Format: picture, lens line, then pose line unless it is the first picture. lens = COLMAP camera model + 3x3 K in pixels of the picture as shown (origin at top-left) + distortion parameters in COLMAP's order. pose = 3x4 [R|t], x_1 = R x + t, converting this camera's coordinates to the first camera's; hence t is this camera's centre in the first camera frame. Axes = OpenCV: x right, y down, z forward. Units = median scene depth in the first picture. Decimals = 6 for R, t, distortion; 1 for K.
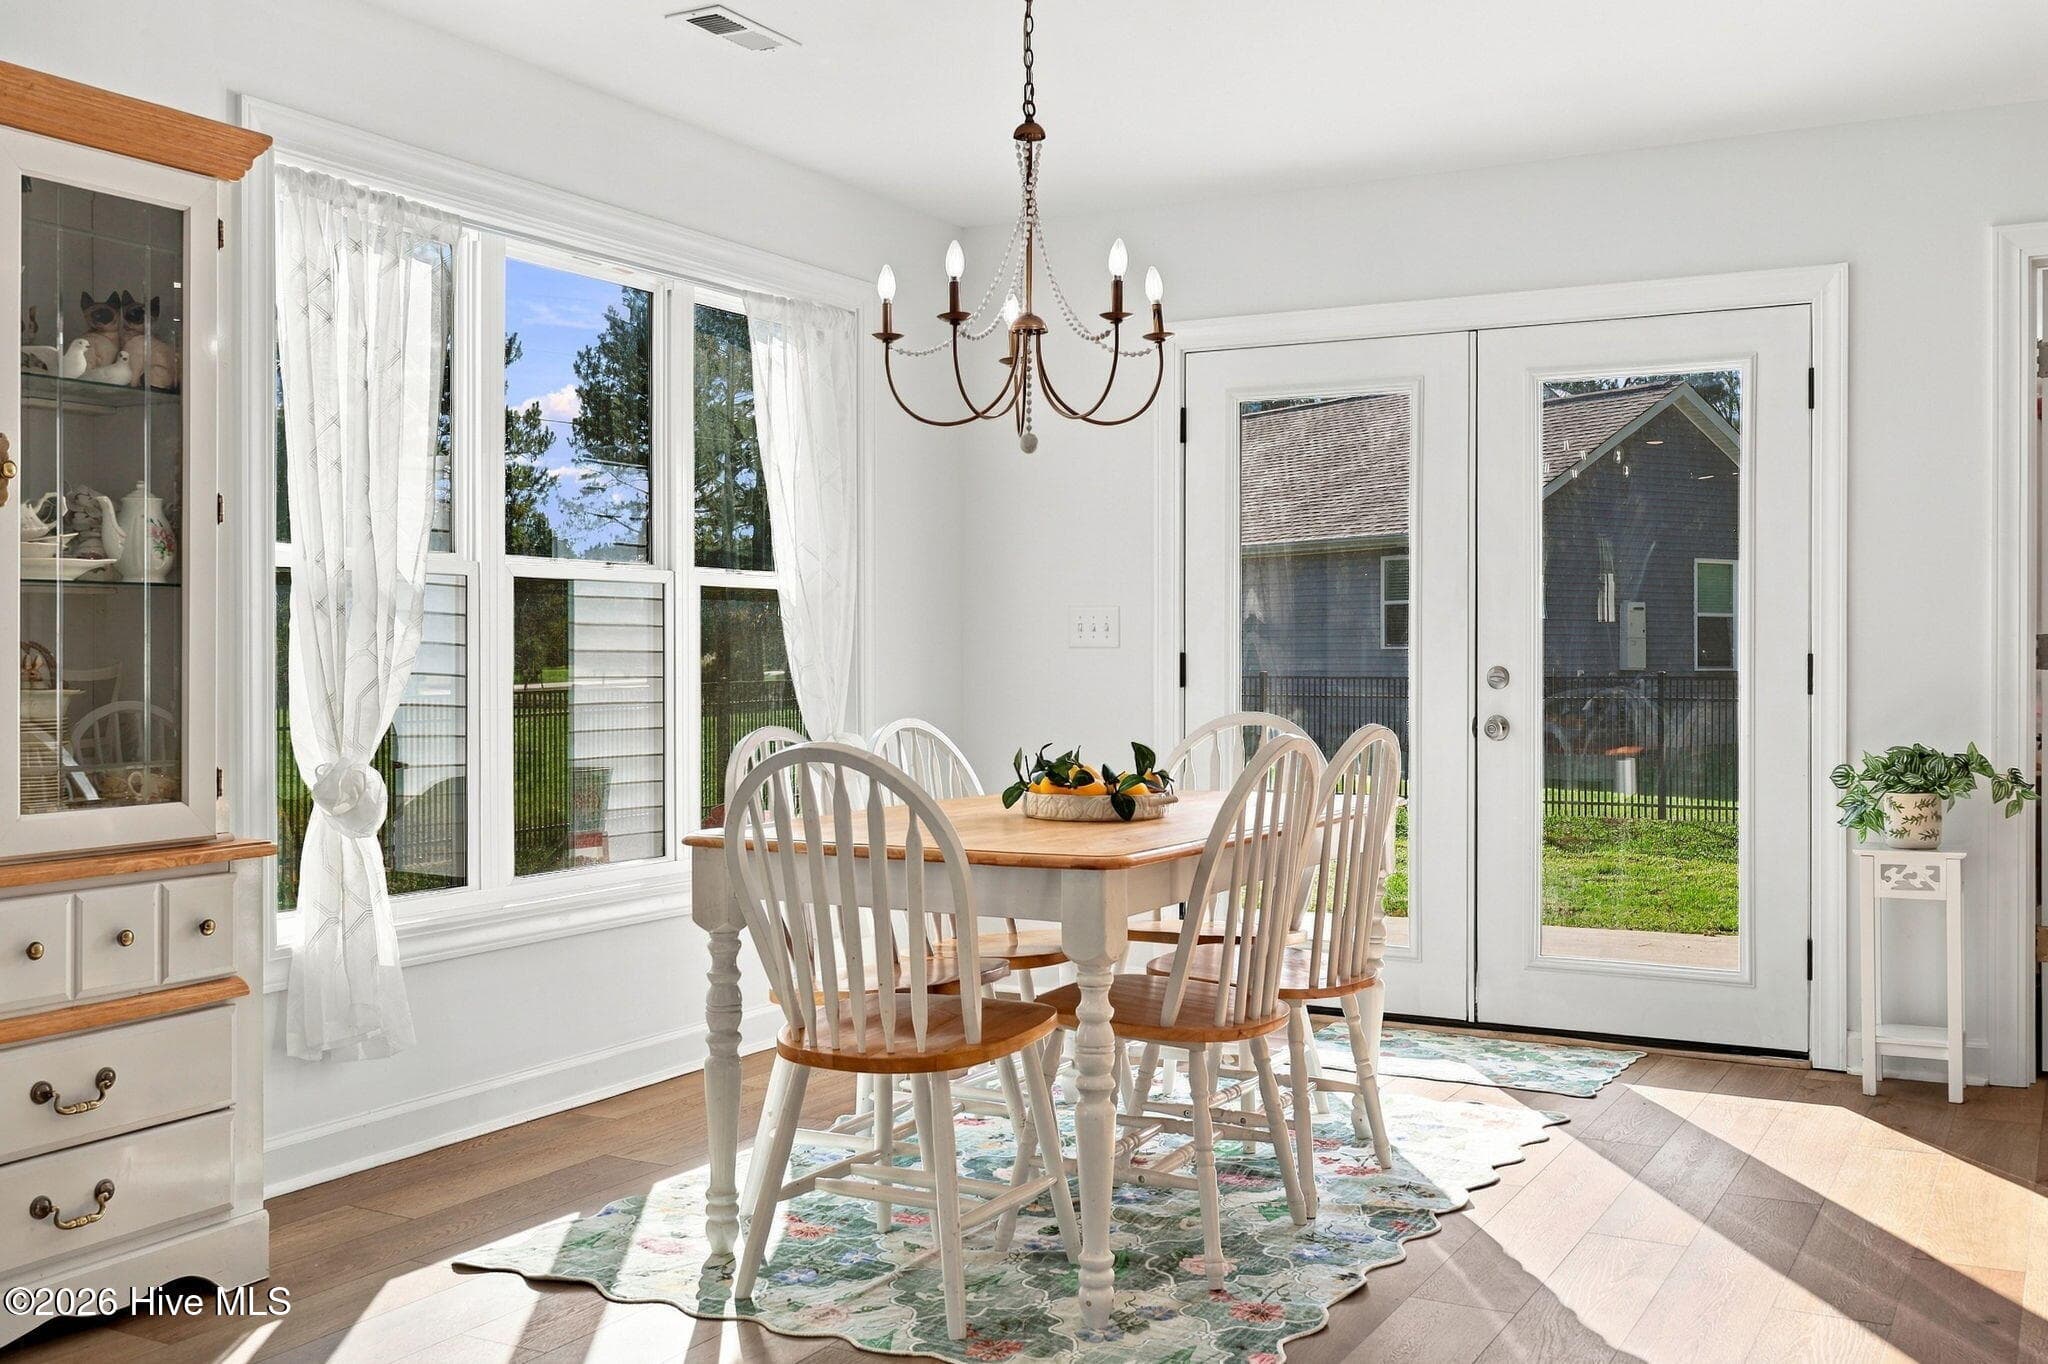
lens RADIAL K [[1942.5, 0, 1024.0], [0, 1942.5, 682.0], [0, 0, 1]] dist [0.005834, 0.010798]
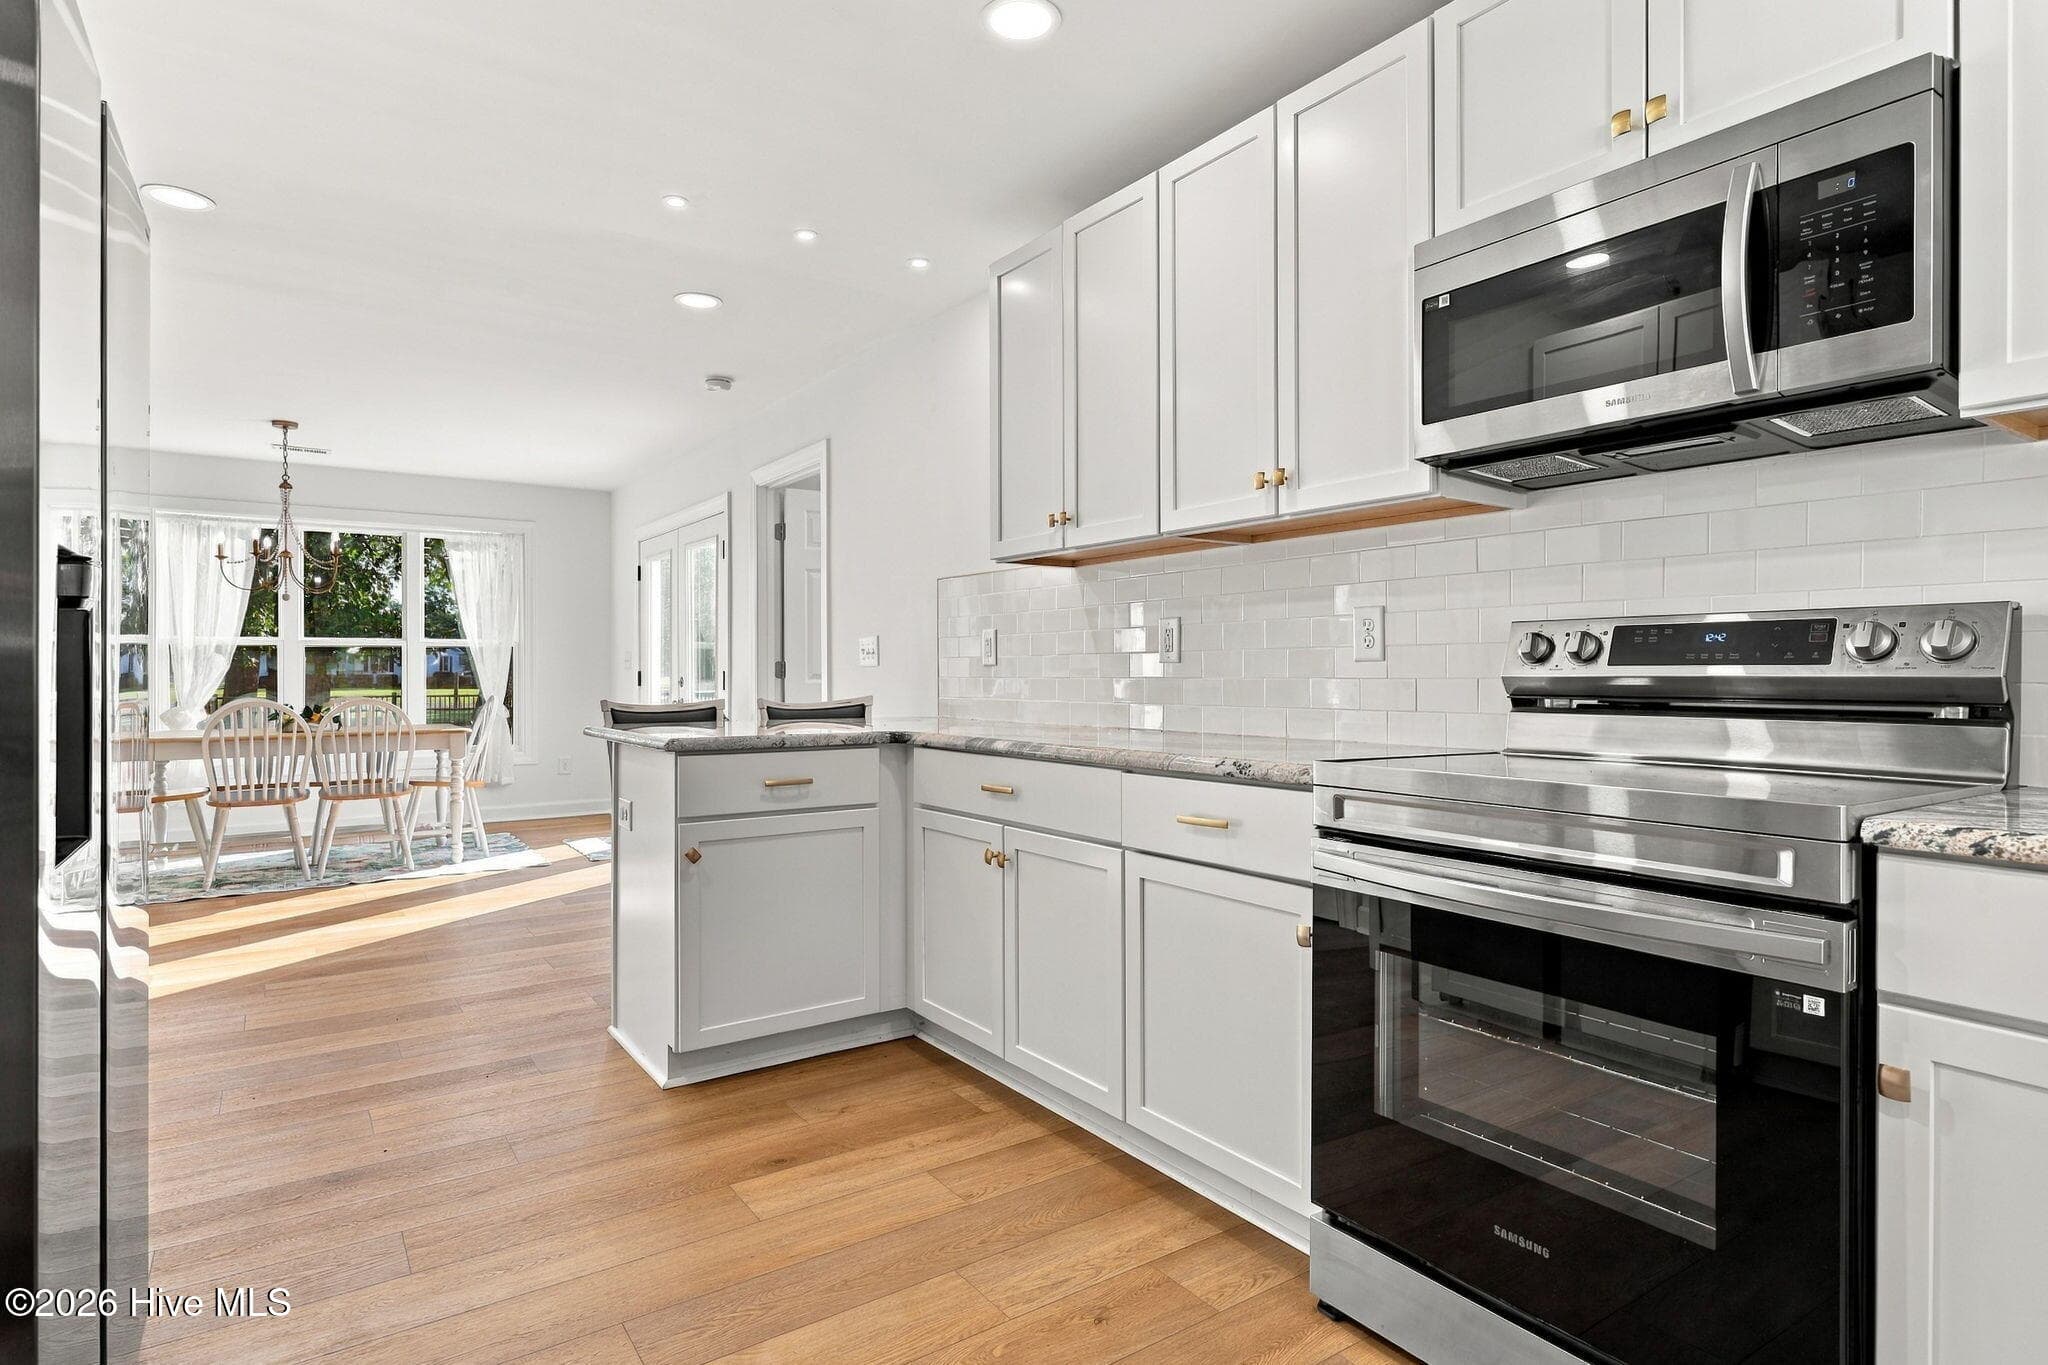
lens RADIAL K [[1104.1, 0, 1024.0], [0, 1104.1, 682.5], [0, 0, 1]] dist [0.000810, -0.000232]
pose [[0.893260, -0.000278, -0.449540, 1.625428], [-0.001959, 0.999988, -0.004511, 0.004801], [0.449536, 0.004910, 0.893249, 0.115180]]
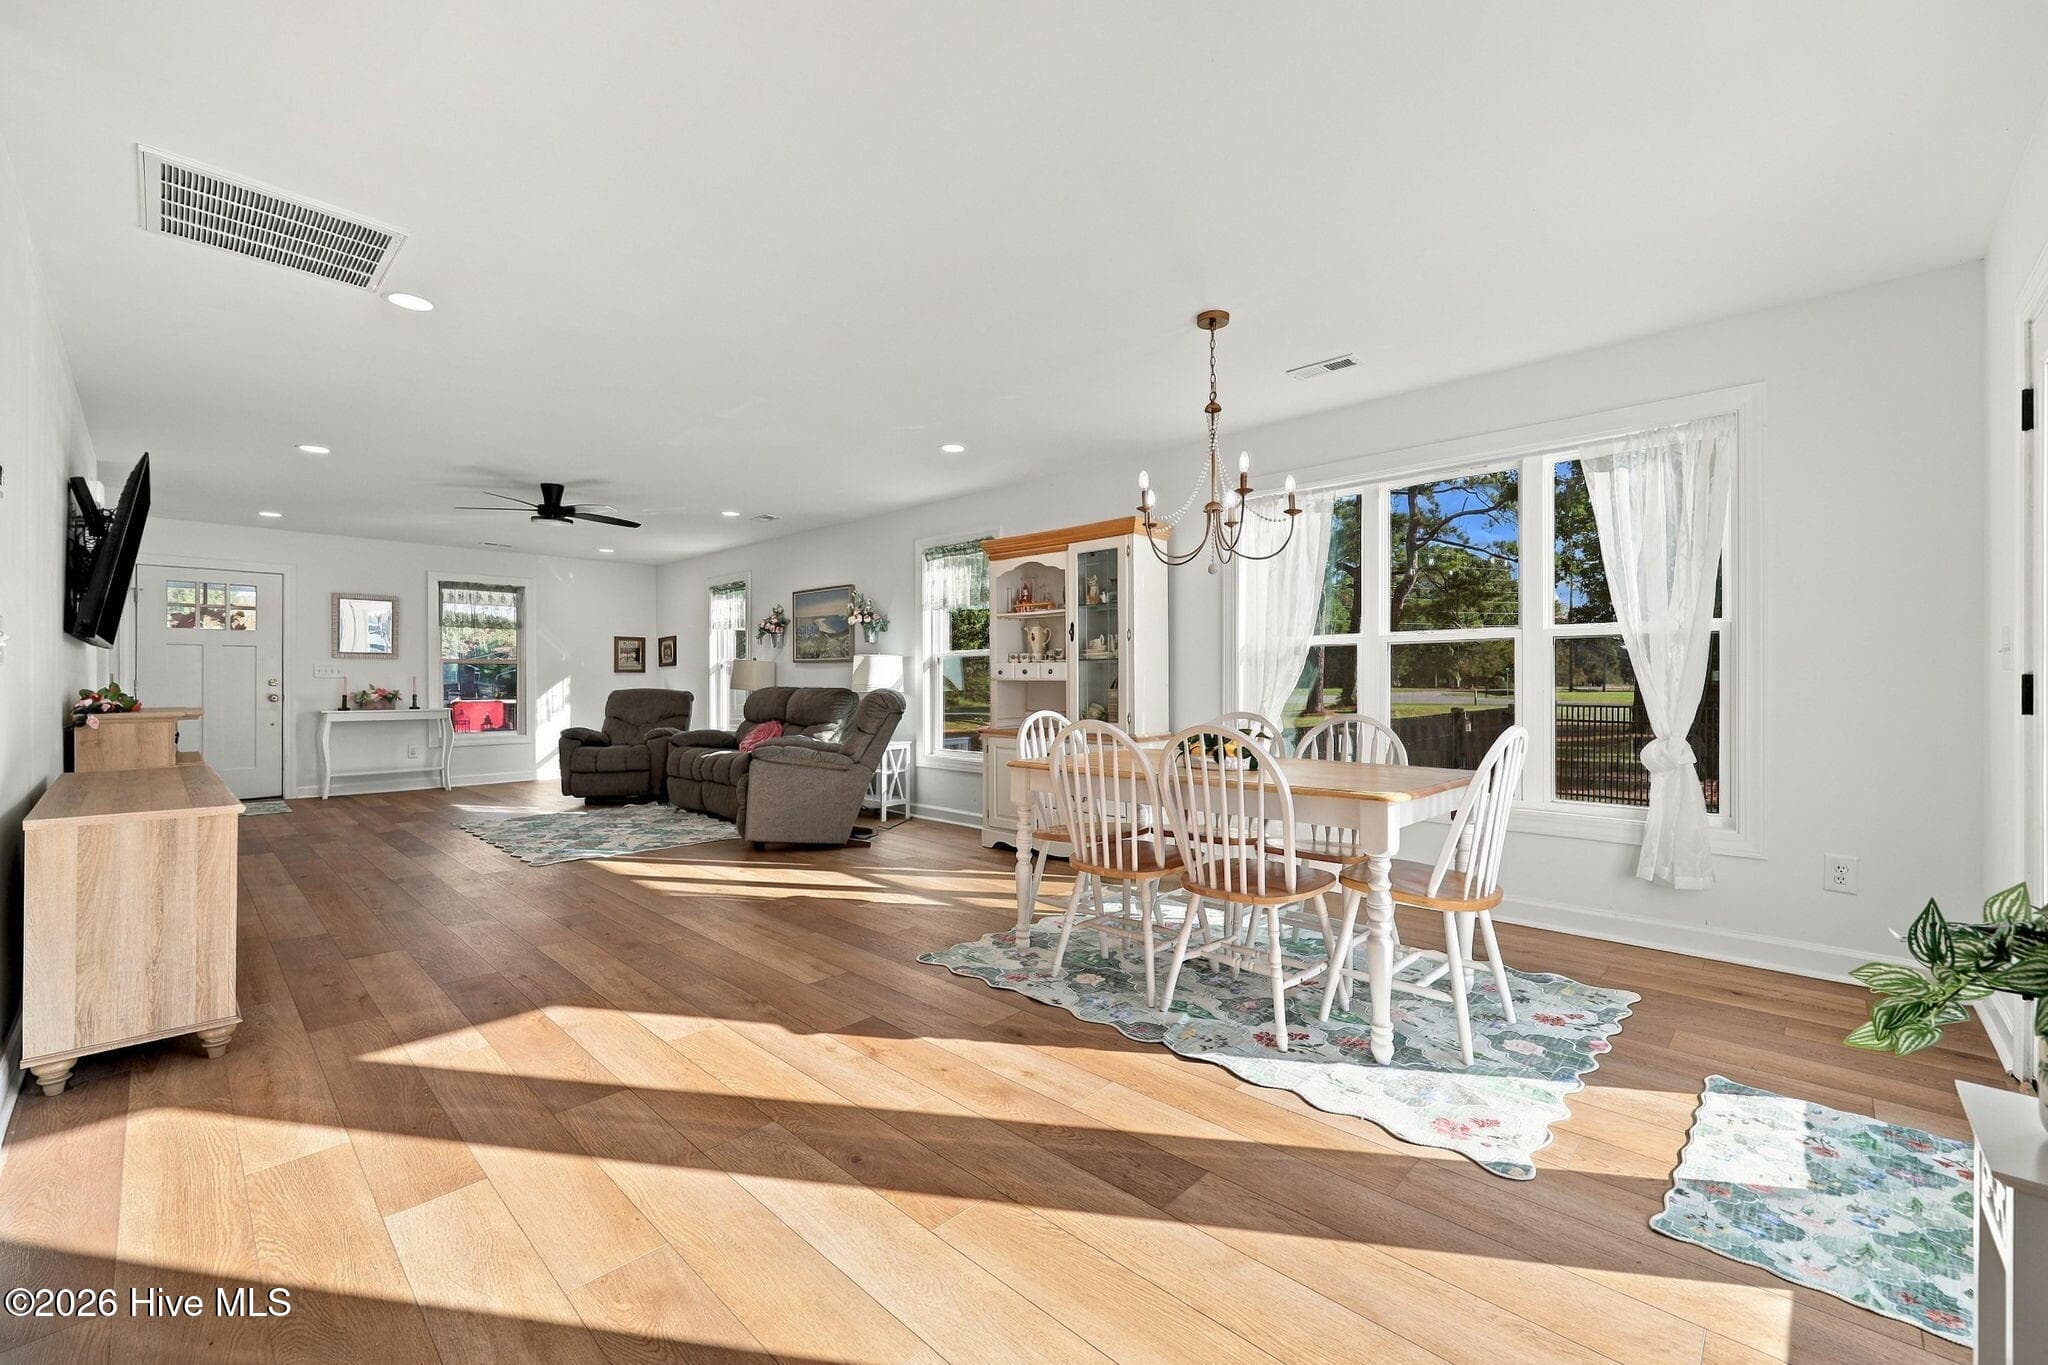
lens RADIAL K [[818.0, 0, 1024.0], [0, 818.0, 682.5], [0, 0, 1]] dist [-0.000093, -0.000004]
pose [[-0.250369, -0.003419, -0.968145, 0.839099], [-0.017059, 0.999854, 0.000880, -0.006774], [0.968000, 0.016736, -0.250391, 1.025804]]
